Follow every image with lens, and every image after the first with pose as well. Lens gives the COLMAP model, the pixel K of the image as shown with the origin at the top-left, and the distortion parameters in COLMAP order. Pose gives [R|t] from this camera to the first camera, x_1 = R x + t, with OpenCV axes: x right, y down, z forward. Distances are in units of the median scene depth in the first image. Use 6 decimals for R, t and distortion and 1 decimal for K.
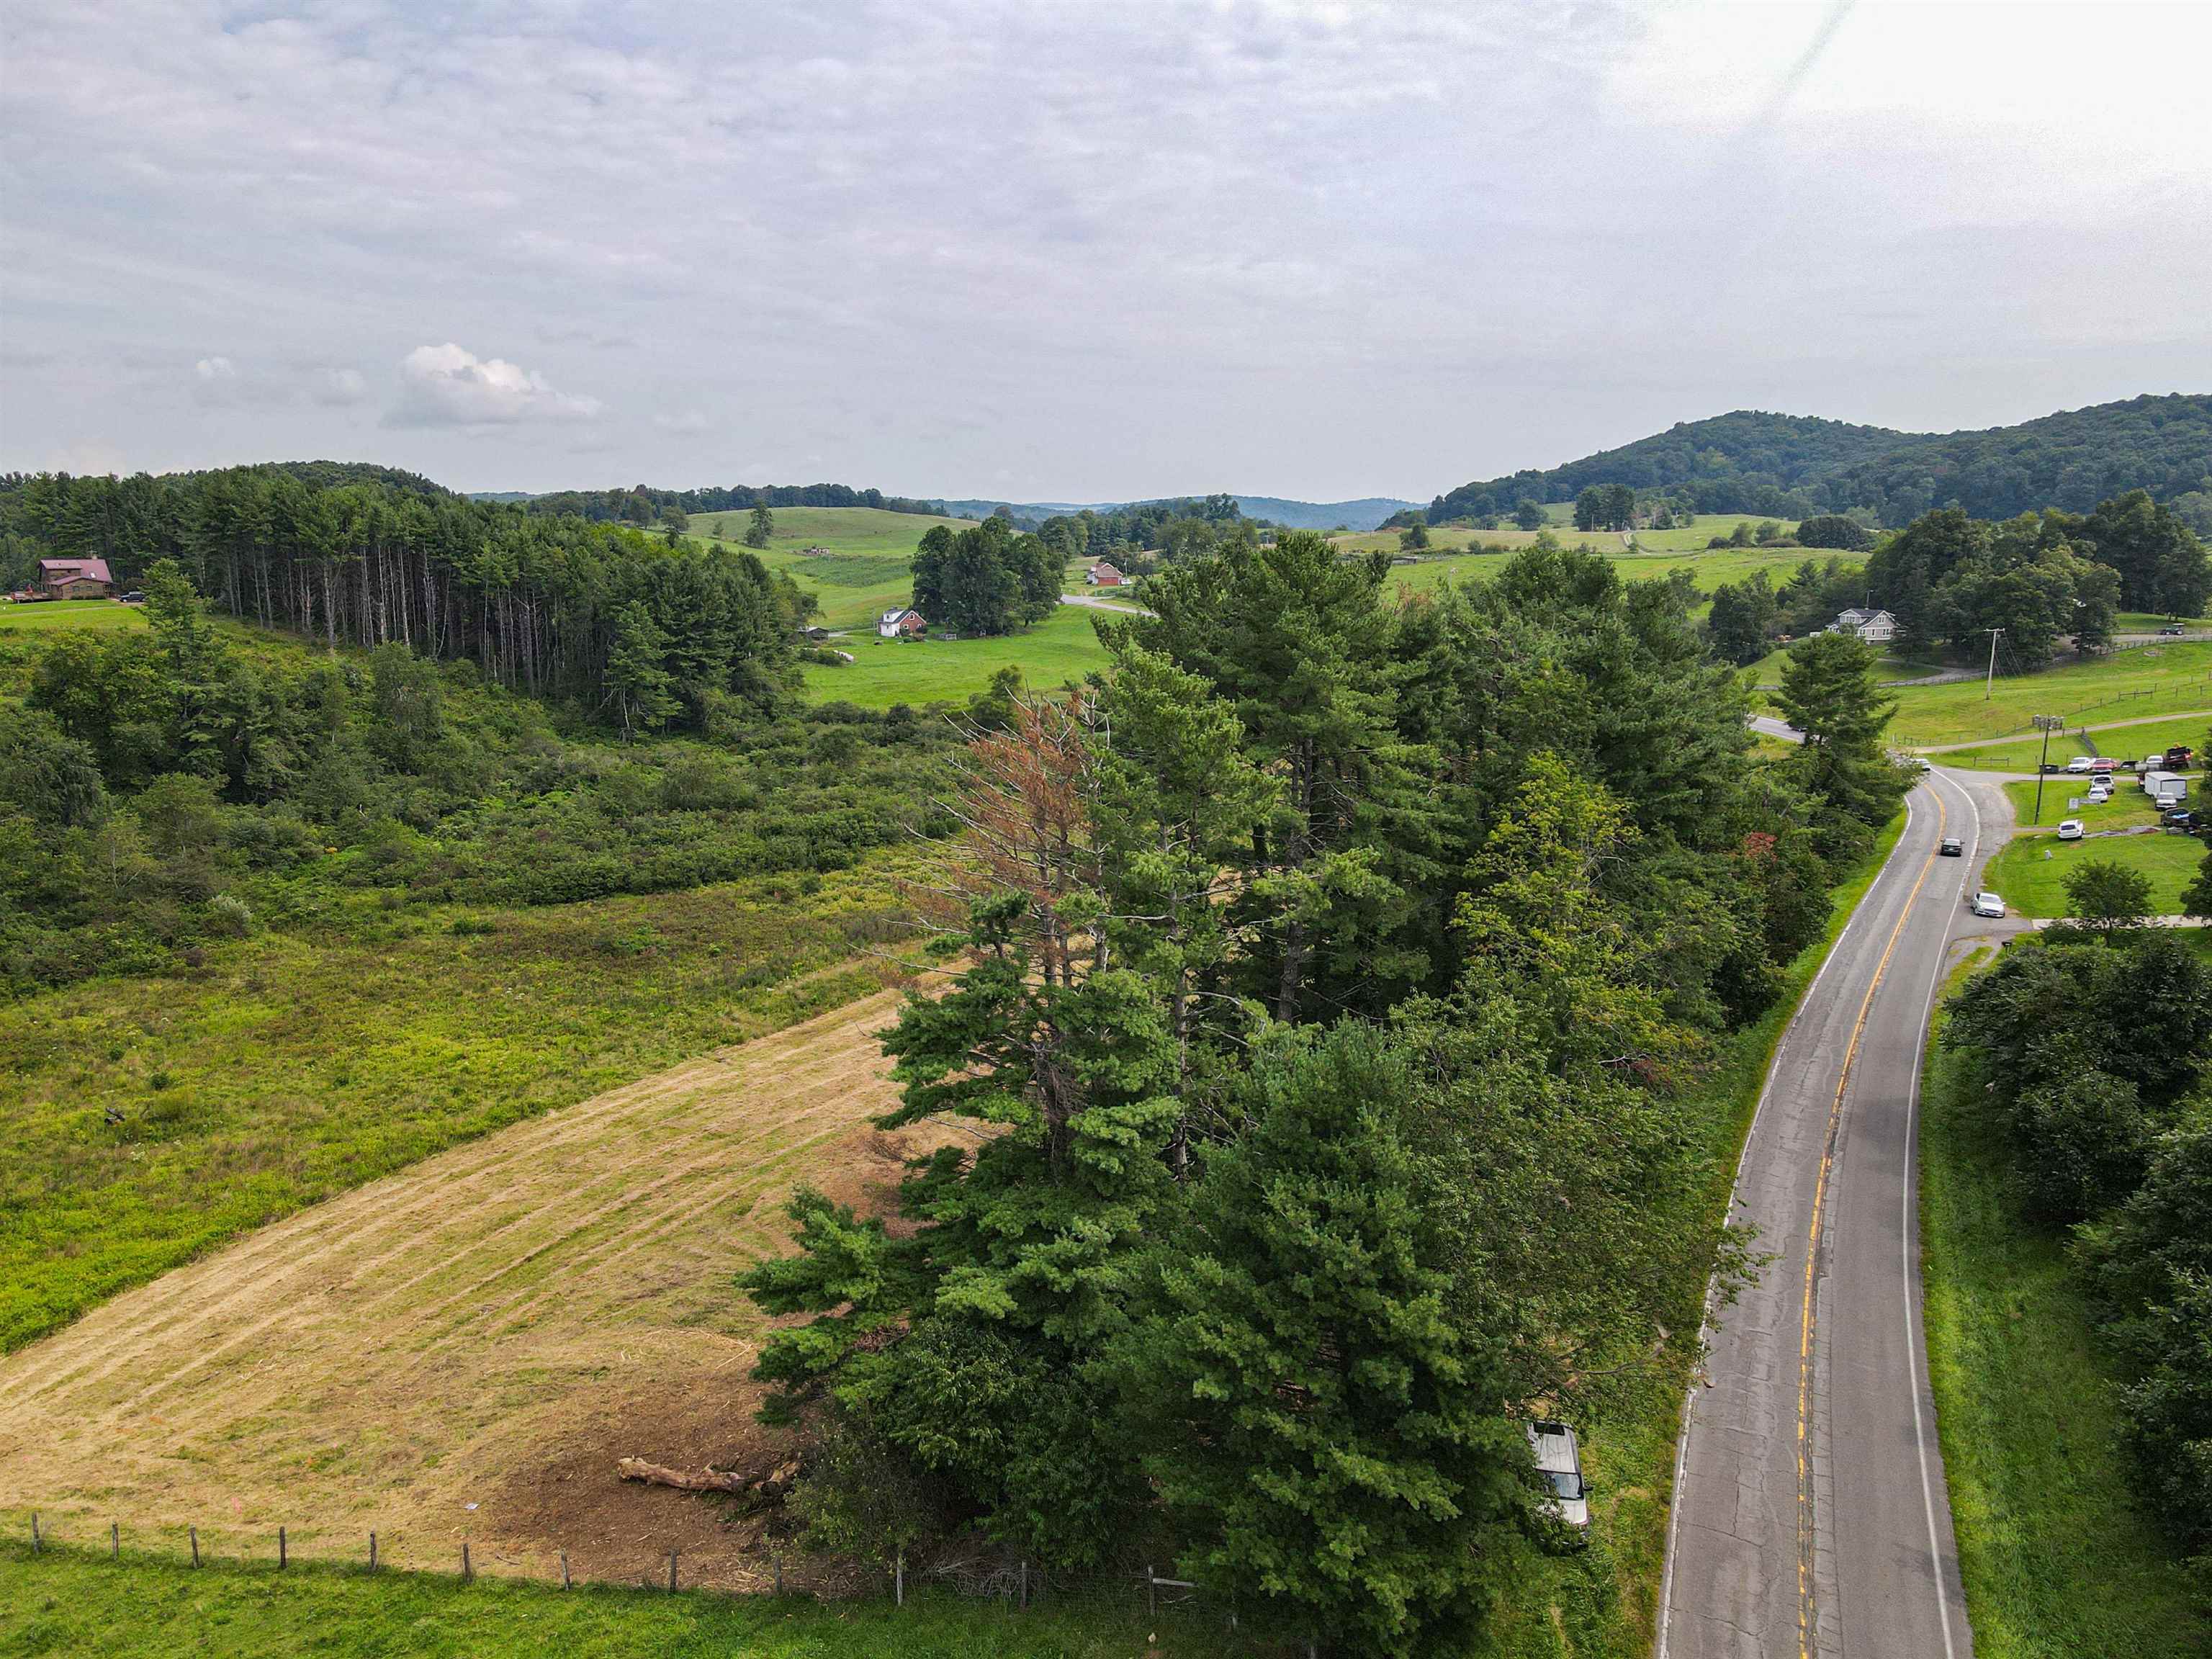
lens RADIAL K [[1619.0, 0, 1103.5], [0, 1619.0, 831.6], [0, 0, 1]] dist [0.004539, 0.030969]
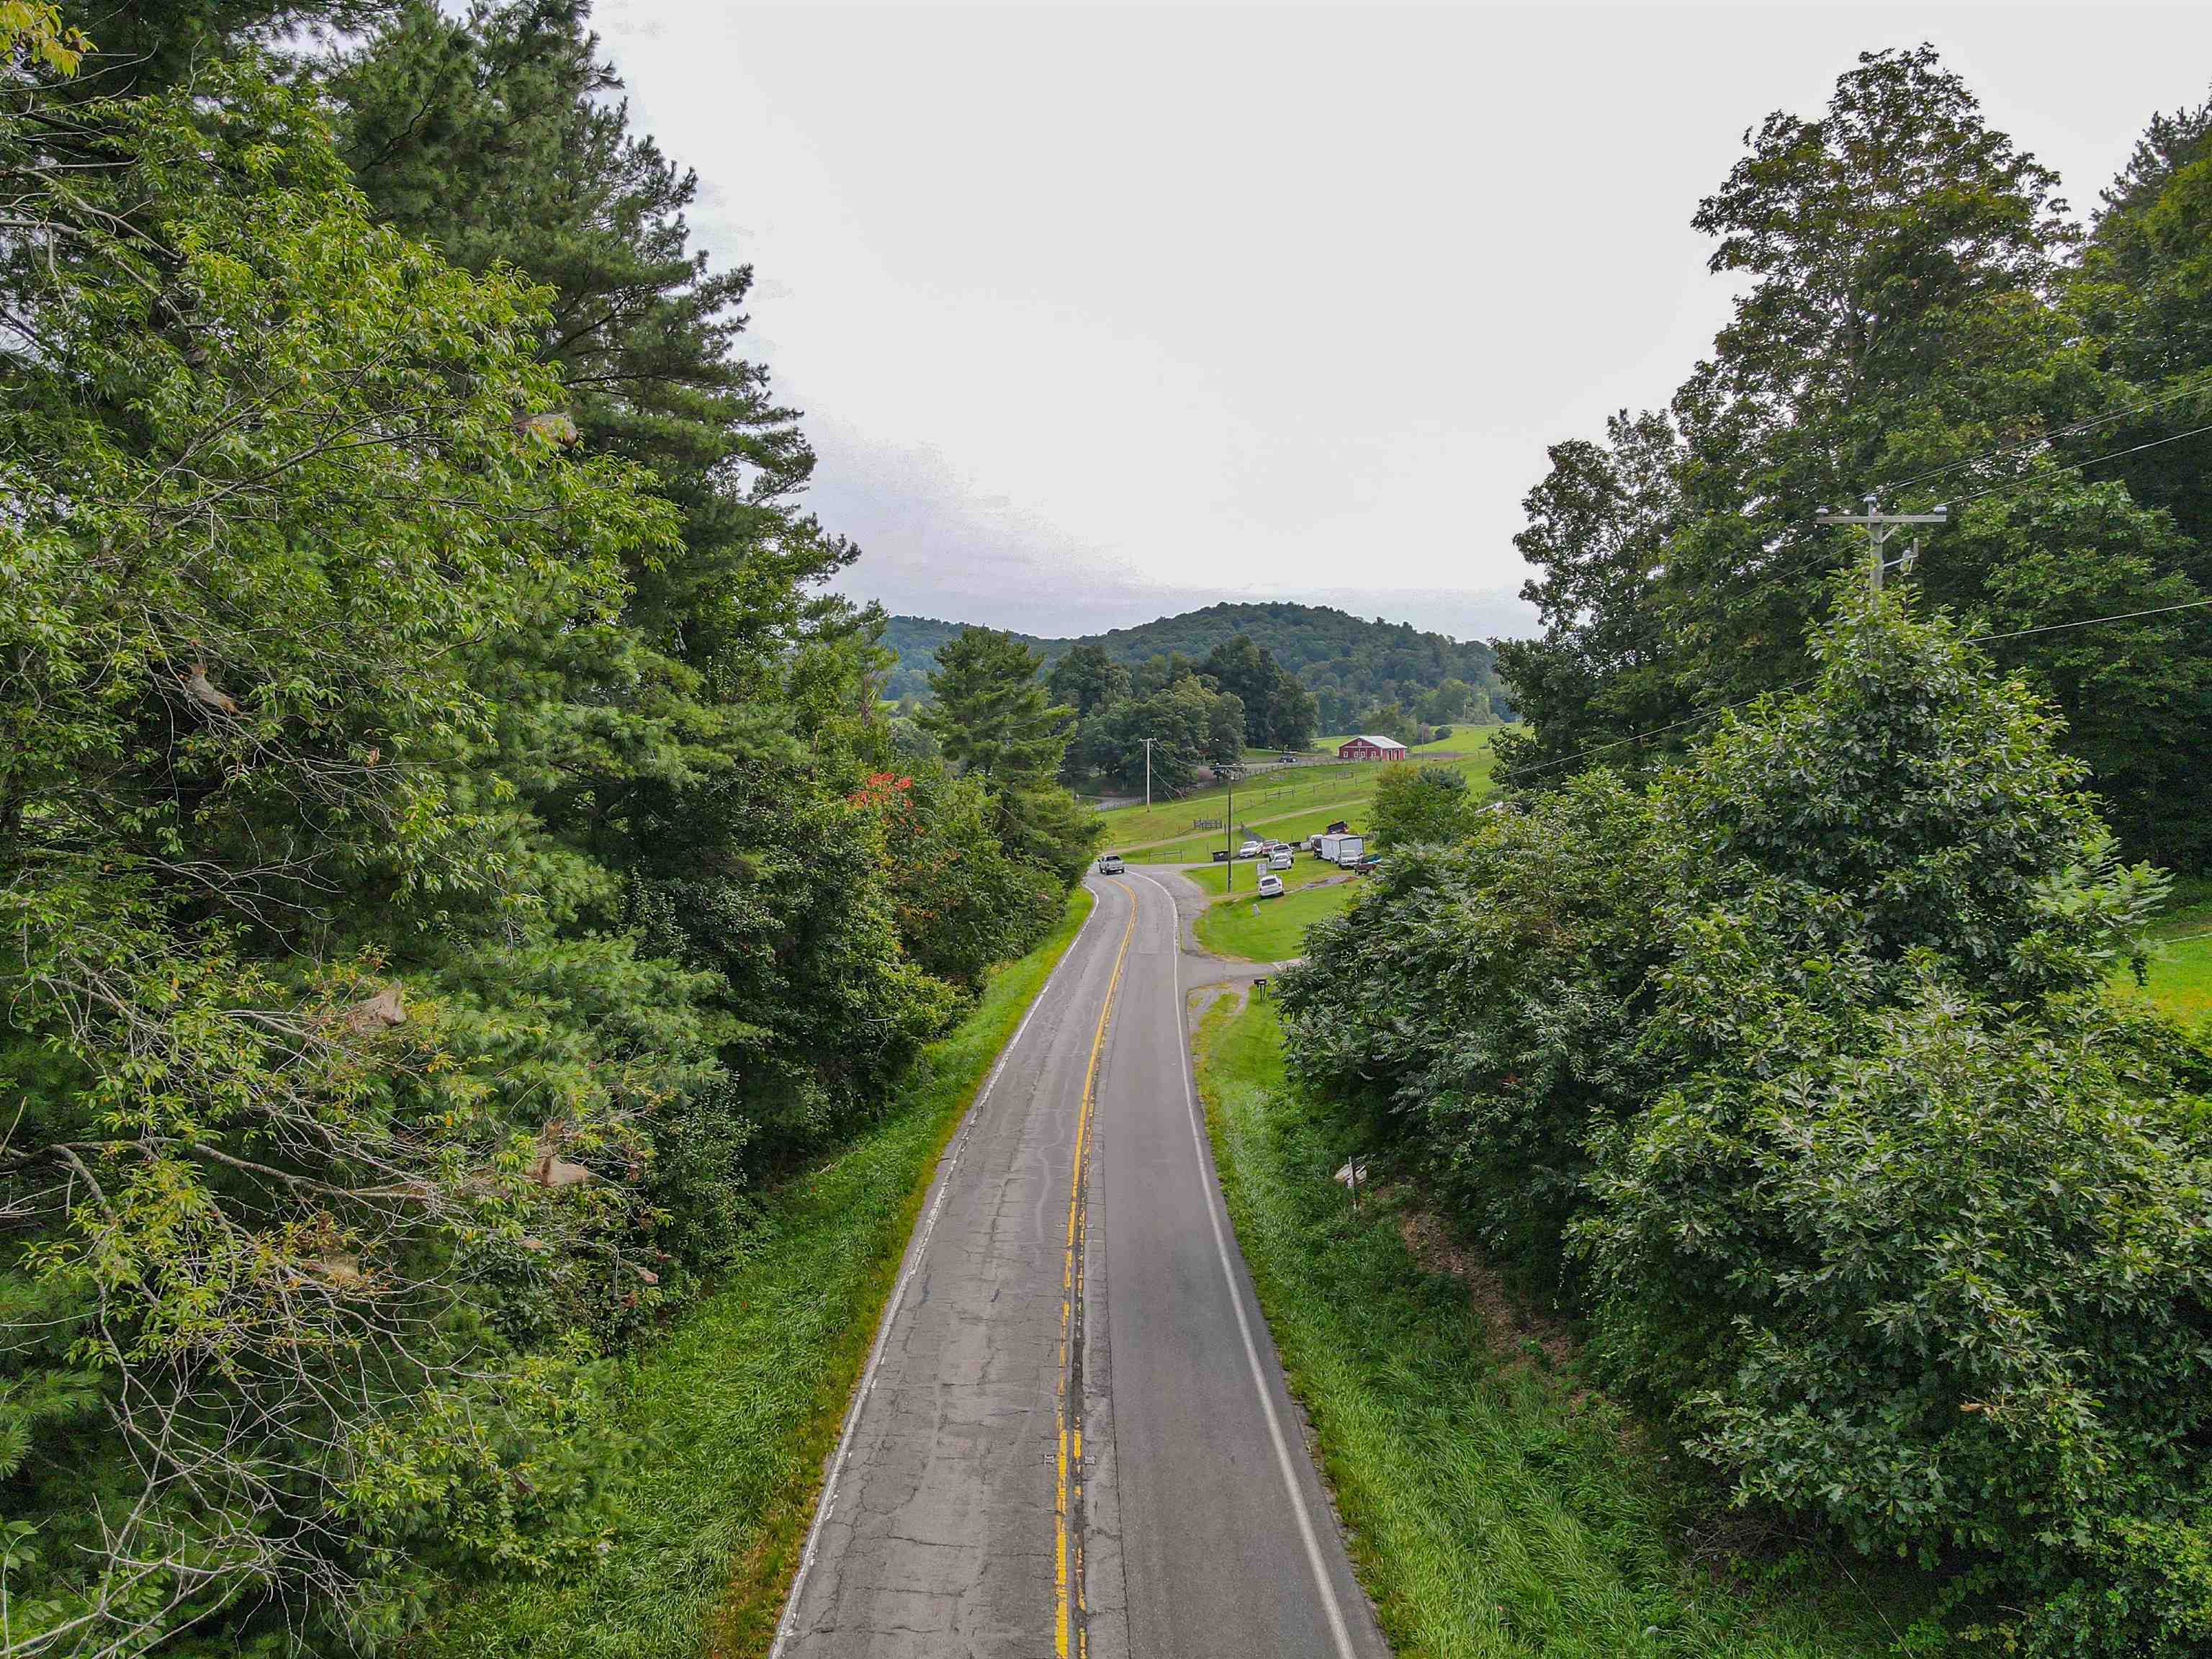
lens RADIAL K [[1619.0, 0, 1103.5], [0, 1619.0, 831.6], [0, 0, 1]] dist [0.004539, 0.030969]
pose [[0.884698, -0.037024, 0.464692, 0.147029], [0.097662, 0.989440, -0.107100, 0.056122], [-0.455820, 0.140134, 0.878971, 0.335008]]
